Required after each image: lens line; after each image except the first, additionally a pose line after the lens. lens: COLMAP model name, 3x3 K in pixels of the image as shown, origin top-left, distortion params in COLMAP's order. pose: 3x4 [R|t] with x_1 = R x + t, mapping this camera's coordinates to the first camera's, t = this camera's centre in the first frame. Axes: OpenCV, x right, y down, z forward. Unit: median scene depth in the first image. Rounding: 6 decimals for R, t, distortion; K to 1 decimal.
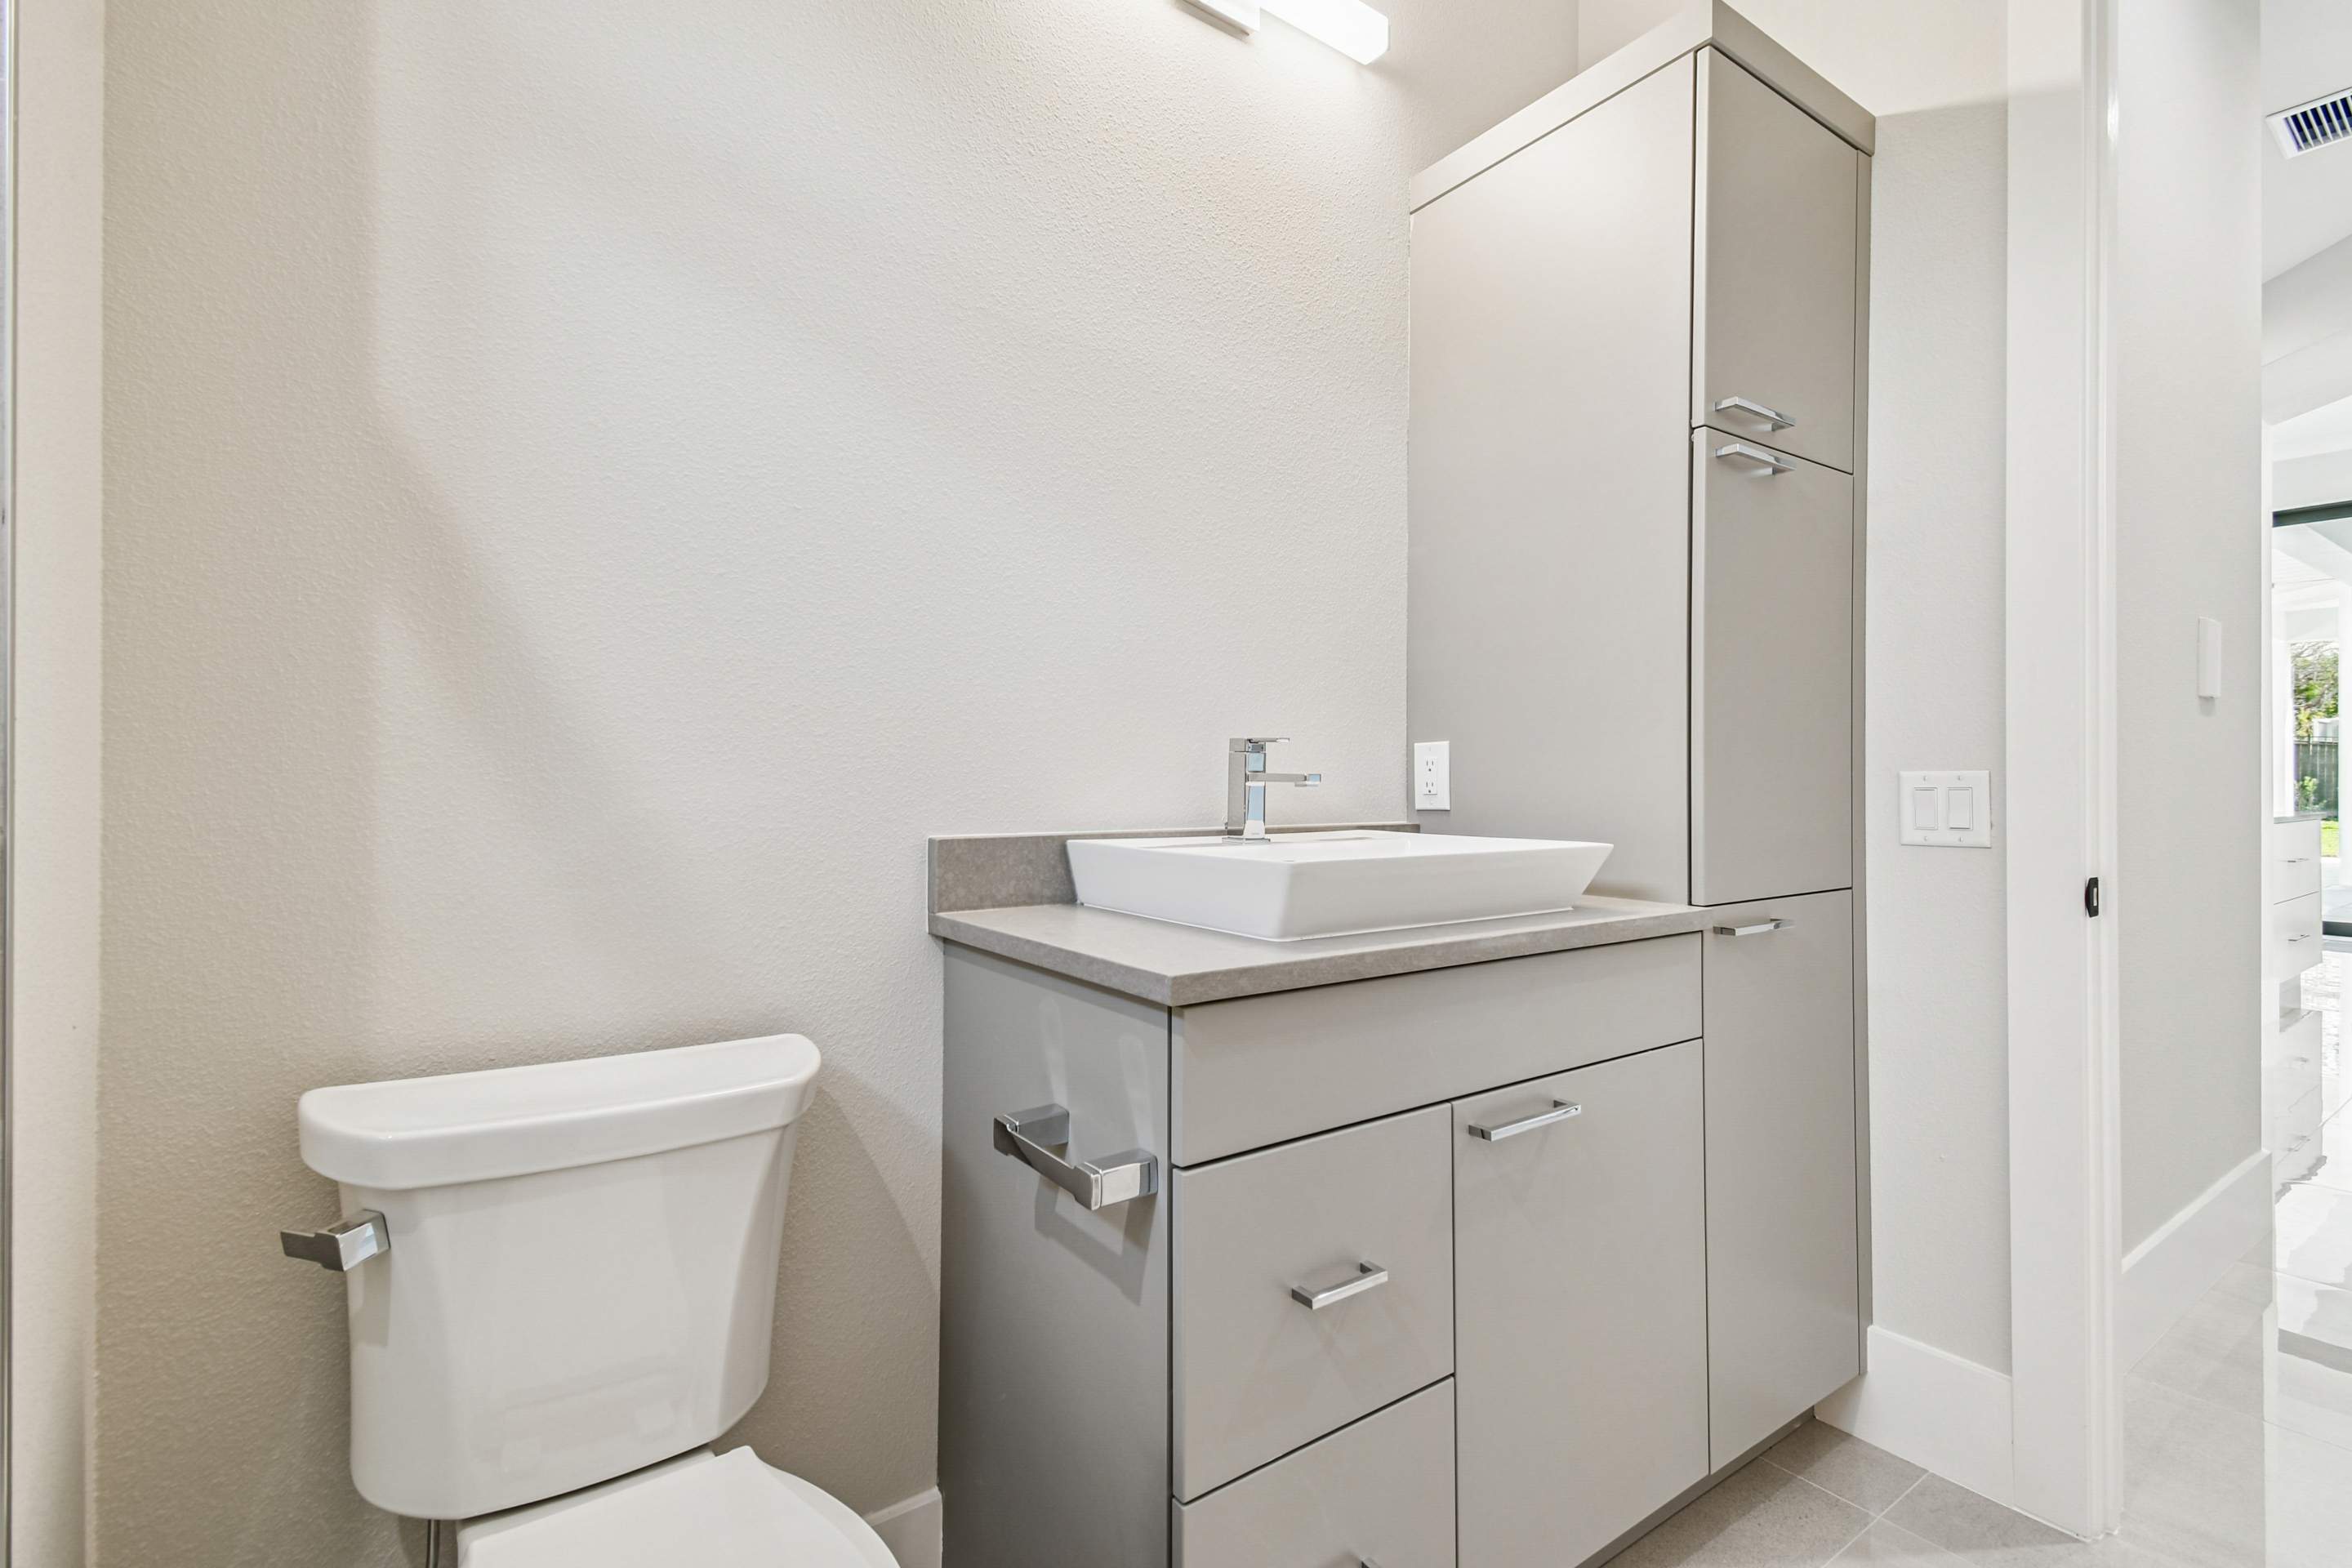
lens RADIAL K [[1051.9, 0, 1180.7], [0, 1051.9, 772.0], [0, 0, 1]] dist [0.053160, -0.026882]
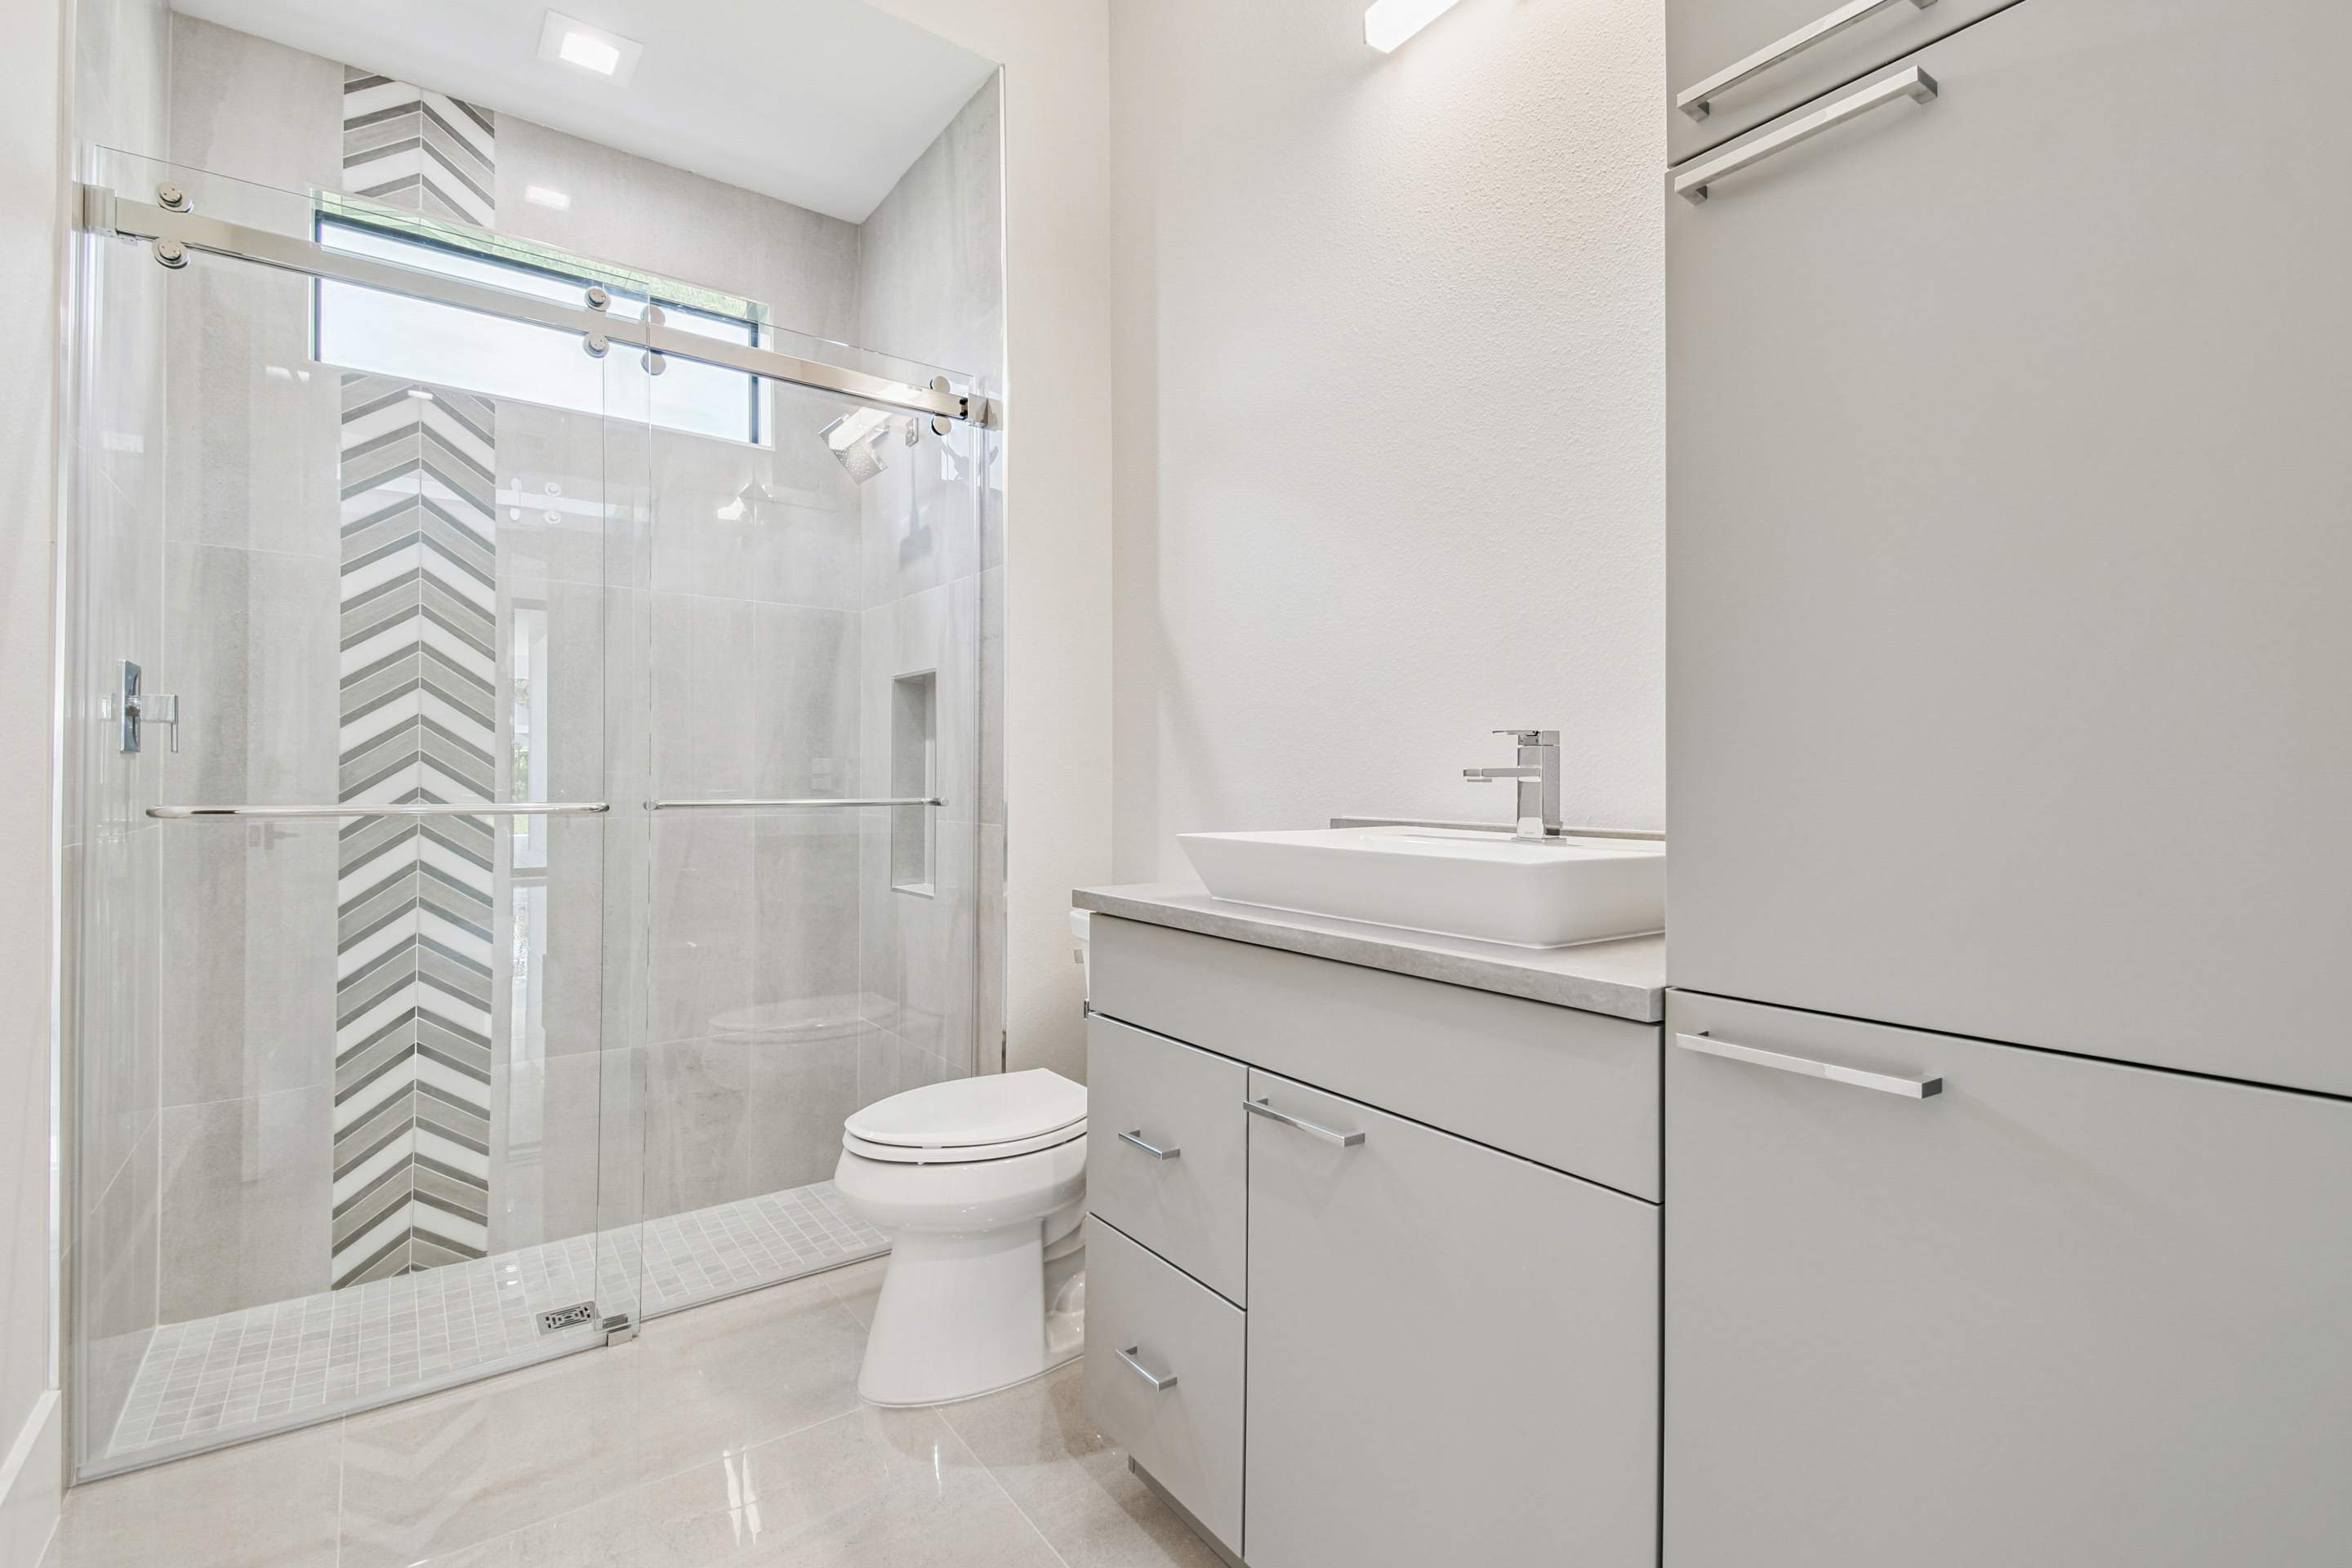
lens RADIAL K [[1051.9, 0, 1180.7], [0, 1051.9, 772.0], [0, 0, 1]] dist [0.053160, -0.026882]
pose [[0.028991, -0.004867, -0.999568, 1.161324], [0.004449, 0.999979, -0.004740, 0.009379], [0.999570, -0.004310, 0.029012, 0.772451]]
